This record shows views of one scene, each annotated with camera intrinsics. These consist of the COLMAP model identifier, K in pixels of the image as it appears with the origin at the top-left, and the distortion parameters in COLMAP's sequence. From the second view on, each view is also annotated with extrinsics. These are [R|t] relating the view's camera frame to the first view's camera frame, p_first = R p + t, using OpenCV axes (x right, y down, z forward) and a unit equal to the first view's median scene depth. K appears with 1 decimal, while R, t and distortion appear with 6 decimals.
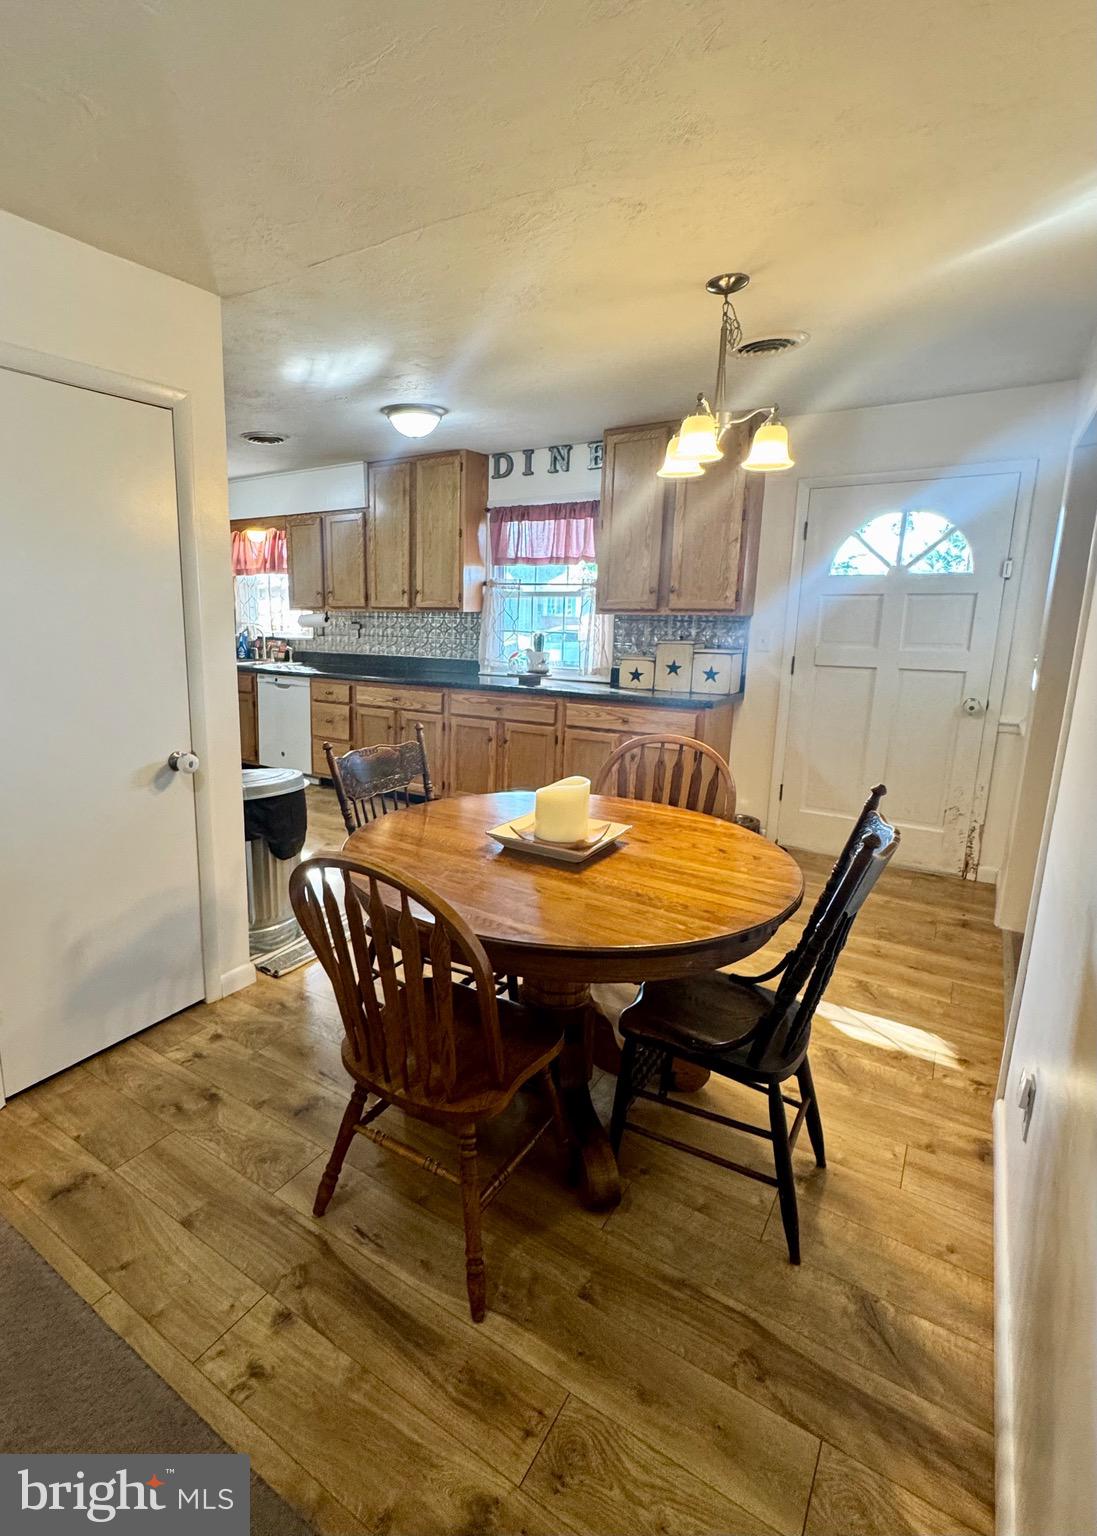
lens RADIAL K [[759.5, 0, 422.7], [0, 759.5, 765.5], [0, 0, 1]] dist [-0.001988, 0.000030]
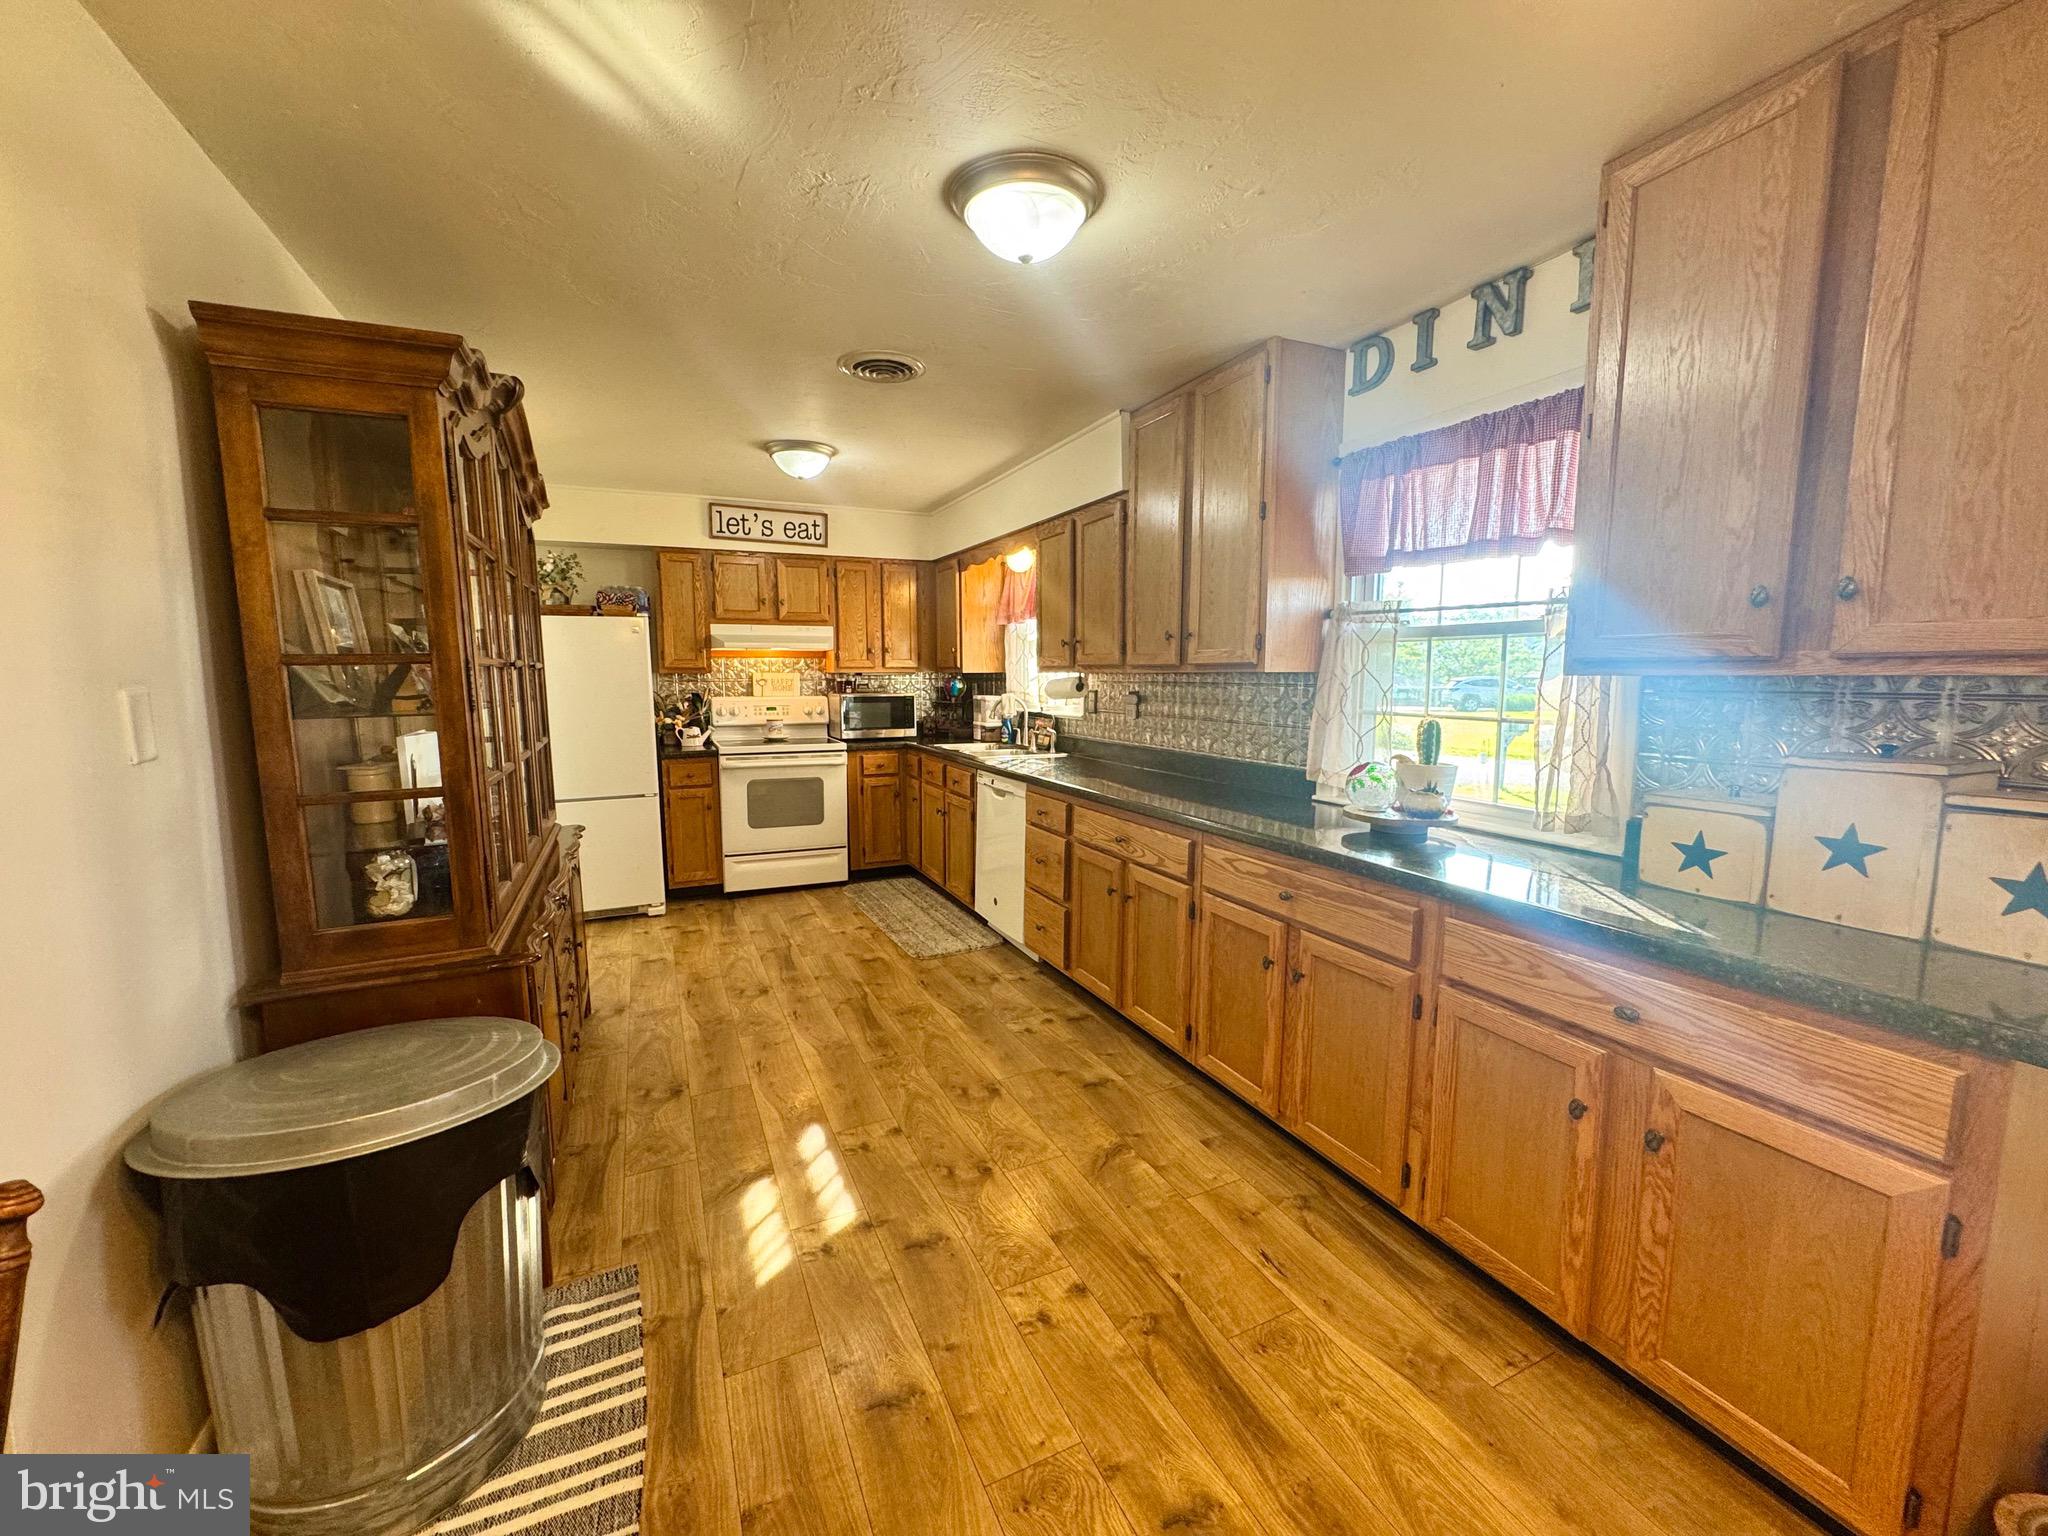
lens RADIAL K [[816.1, 0, 1022.7], [0, 816.1, 767.3], [0, 0, 1]] dist [-0.004149, 0.000443]
pose [[0.876930, 0.054284, -0.477542, 0.171743], [-0.099950, 0.992476, -0.070723, -0.092546], [0.470110, 0.109749, 0.875758, 0.493331]]
